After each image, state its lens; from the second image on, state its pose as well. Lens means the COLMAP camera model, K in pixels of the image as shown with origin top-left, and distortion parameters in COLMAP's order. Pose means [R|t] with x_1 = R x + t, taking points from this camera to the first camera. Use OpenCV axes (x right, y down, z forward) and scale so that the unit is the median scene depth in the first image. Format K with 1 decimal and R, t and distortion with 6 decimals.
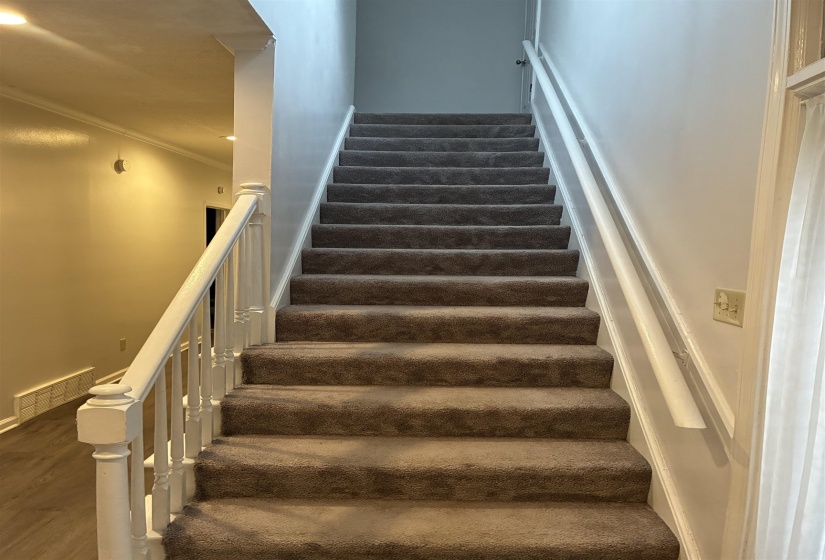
lens RADIAL K [[363.5, 0, 412.5], [0, 363.5, 280.0], [0, 0, 1]] dist [-0.000573, -0.000955]
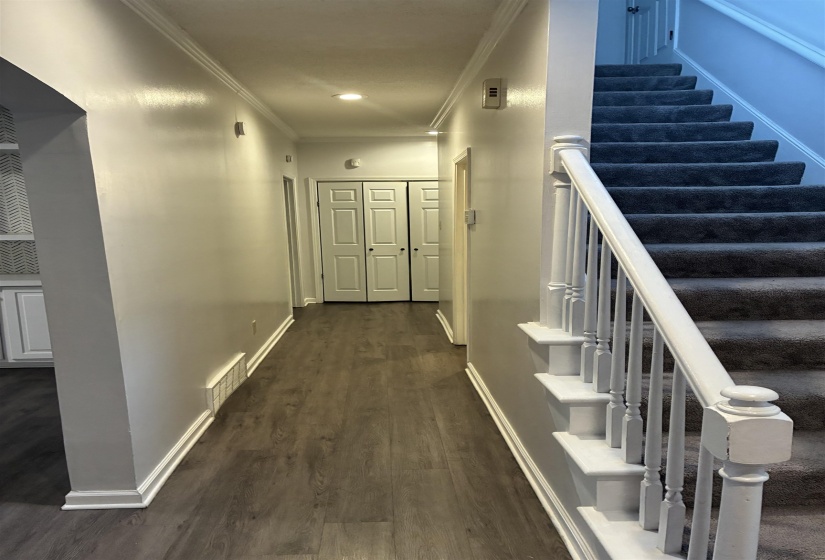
lens RADIAL K [[363.5, 0, 412.5], [0, 363.5, 280.0], [0, 0, 1]] dist [-0.000573, -0.000955]
pose [[0.999585, -0.022940, 0.017433, -0.623784], [0.021529, 0.996782, 0.077218, -0.006604], [-0.019148, -0.076811, 0.996862, 0.114310]]
